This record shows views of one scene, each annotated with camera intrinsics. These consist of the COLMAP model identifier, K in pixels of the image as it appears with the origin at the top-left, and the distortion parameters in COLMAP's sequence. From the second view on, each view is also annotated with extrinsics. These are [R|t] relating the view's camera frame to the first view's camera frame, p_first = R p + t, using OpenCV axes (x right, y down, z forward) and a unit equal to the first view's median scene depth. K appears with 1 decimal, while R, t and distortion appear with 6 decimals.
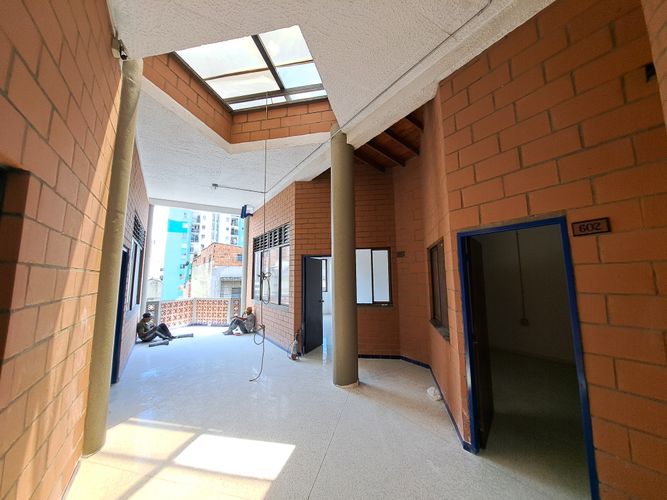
lens RADIAL K [[265.8, 0, 333.2], [0, 265.8, 242.9], [0, 0, 1]] dist [-0.018346, 0.000161]
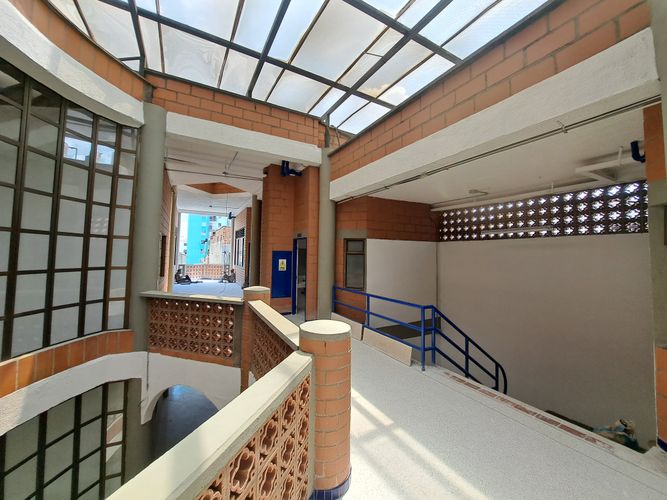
lens RADIAL K [[267.3, 0, 333.3], [0, 267.3, 242.3], [0, 0, 1]] dist [-0.017349, 0.000413]
pose [[0.997544, 0.021108, -0.066780, 0.510169], [-0.015555, 0.996462, 0.082596, -0.109595], [0.068288, -0.081355, 0.994343, -0.789040]]
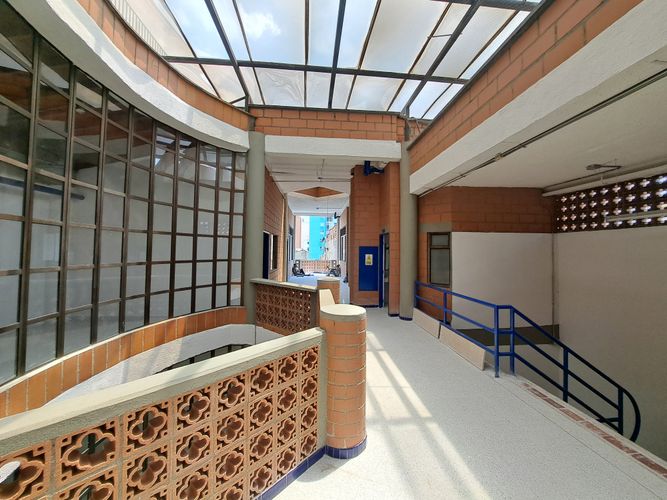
lens RADIAL K [[265.8, 0, 333.2], [0, 265.8, 242.9], [0, 0, 1]] dist [-0.018346, 0.000161]
pose [[0.883612, 0.004562, -0.468198, 0.608904], [0.042620, 0.995018, 0.090129, -0.106019], [0.466277, -0.099594, 0.879015, -0.792697]]
